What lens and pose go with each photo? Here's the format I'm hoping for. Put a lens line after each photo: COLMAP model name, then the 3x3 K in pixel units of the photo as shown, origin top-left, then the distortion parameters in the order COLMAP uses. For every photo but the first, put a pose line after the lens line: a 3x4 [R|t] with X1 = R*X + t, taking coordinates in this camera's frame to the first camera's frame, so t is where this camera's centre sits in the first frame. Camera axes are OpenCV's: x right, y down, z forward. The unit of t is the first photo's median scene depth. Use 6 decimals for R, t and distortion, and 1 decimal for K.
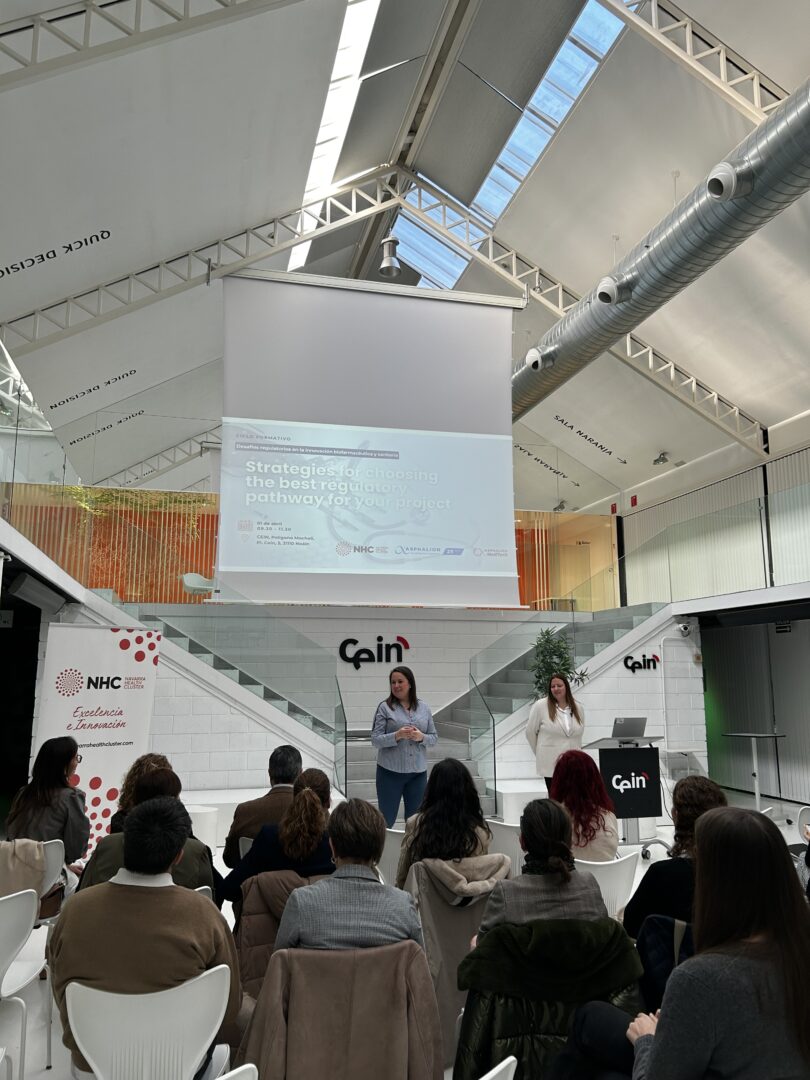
lens RADIAL K [[815.6, 0, 410.8], [0, 815.6, 539.5], [0, 0, 1]] dist [0.054100, -0.048863]
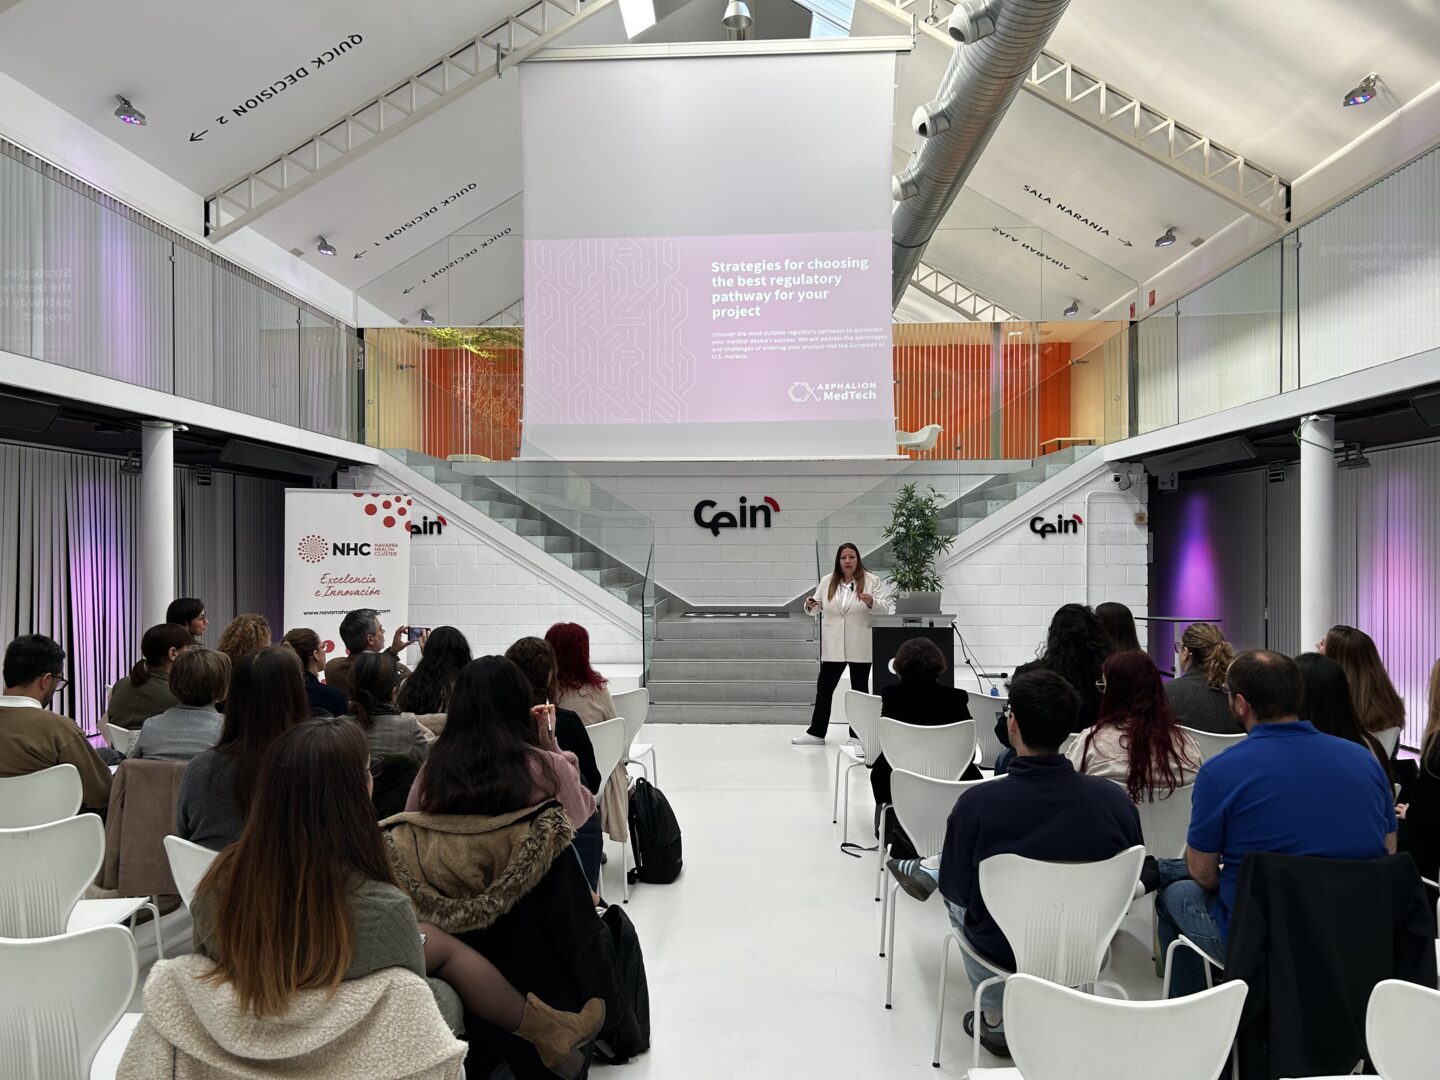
lens RADIAL K [[1087.5, 0, 711.2], [0, 1087.5, 548.0], [0, 0, 1]] dist [0.054100, -0.048863]
pose [[0.955646, -0.000646, -0.294517, 0.274434], [0.049634, 0.986048, 0.158890, -0.006840], [0.290306, -0.166461, 0.942345, -0.058961]]
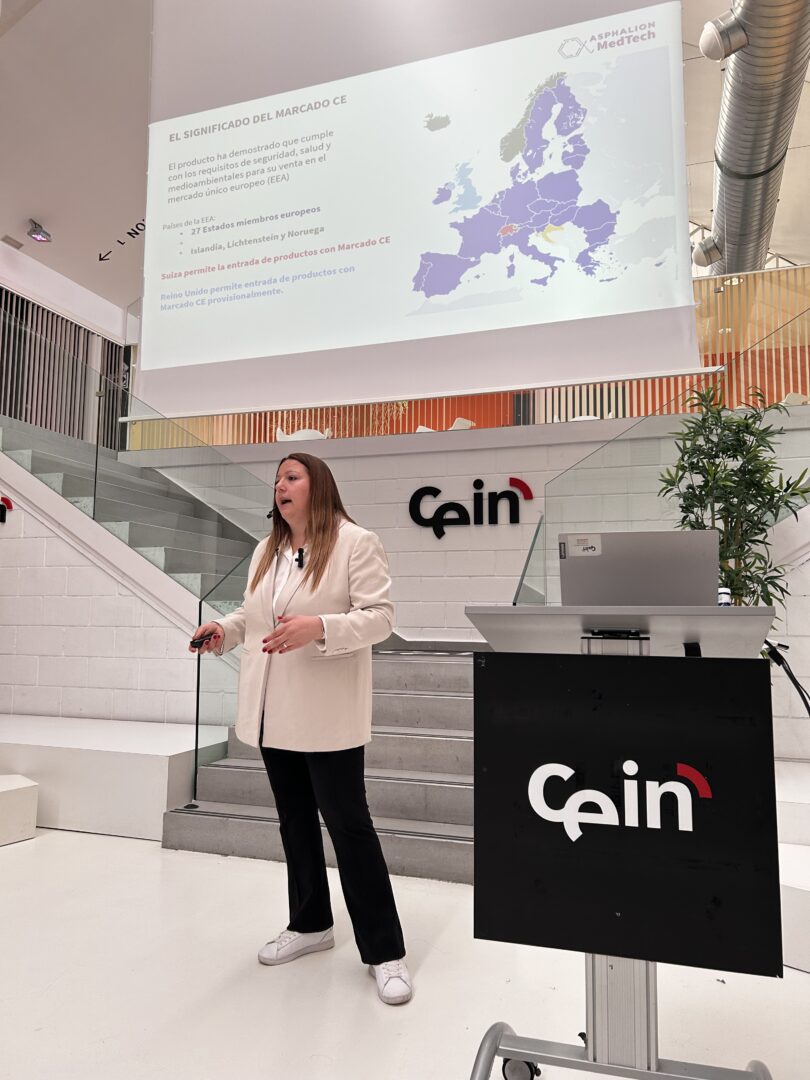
lens RADIAL K [[815.6, 0, 403.2], [0, 815.6, 530.8], [0, 0, 1]] dist [0.054100, -0.048863]
pose [[0.839905, -0.050418, -0.540387, 0.237140], [0.078881, 0.996444, 0.029634, 0.143116], [0.536971, -0.067515, 0.840895, 0.534571]]
